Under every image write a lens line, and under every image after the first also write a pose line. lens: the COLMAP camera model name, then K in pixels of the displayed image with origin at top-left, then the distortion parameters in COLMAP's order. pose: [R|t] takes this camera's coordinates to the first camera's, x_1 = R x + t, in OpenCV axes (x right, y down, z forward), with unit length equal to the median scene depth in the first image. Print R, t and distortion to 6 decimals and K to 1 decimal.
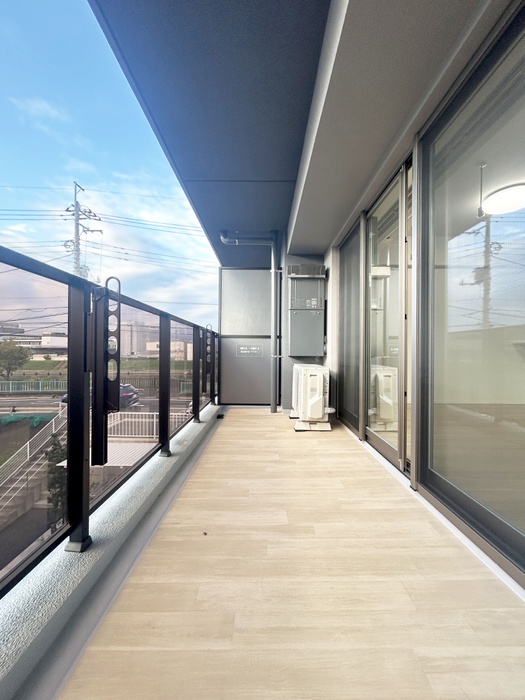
lens RADIAL K [[283.6, 0, 262.5], [0, 283.6, 350.0], [0, 0, 1]] dist [0.000387, 0.000114]
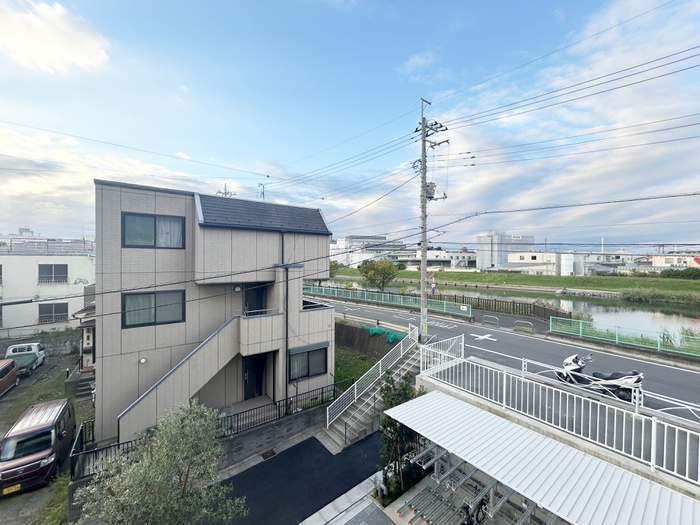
lens RADIAL K [[283.6, 0, 352.1], [0, 283.6, 261.4], [0, 0, 1]] dist [0.000387, 0.000114]
pose [[0.625608, 0.001423, -0.780136, -0.051634], [0.001436, 0.999995, 0.002975, -0.037174], [0.780136, -0.002981, 0.625603, 0.199521]]
